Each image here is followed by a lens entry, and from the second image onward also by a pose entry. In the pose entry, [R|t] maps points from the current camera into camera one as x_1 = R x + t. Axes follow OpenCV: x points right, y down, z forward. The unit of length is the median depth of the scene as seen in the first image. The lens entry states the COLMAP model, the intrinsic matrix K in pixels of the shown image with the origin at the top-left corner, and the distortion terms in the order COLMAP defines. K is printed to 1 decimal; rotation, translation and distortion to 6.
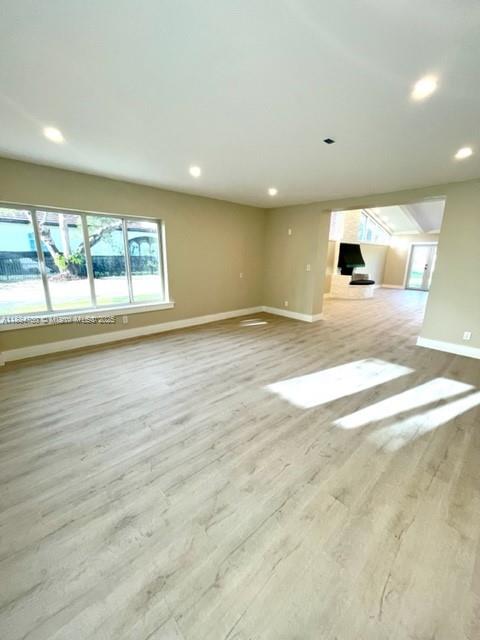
lens RADIAL K [[256.0, 0, 237.6], [0, 256.0, 320.4], [0, 0, 1]] dist [-0.003071, -0.000205]
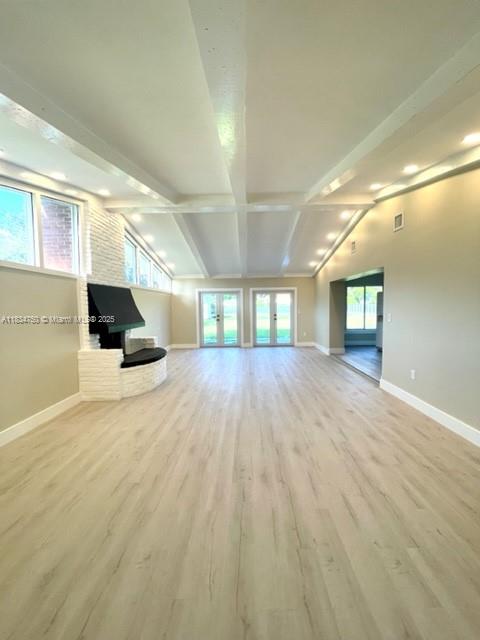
lens RADIAL K [[256.0, 0, 238.9], [0, 256.0, 320.0], [0, 0, 1]] dist [-0.003071, -0.000205]
pose [[0.690358, -0.060546, 0.720930, 0.225601], [0.190970, 0.976399, -0.100870, -0.123316], [-0.697808, 0.207313, 0.685628, 0.449021]]
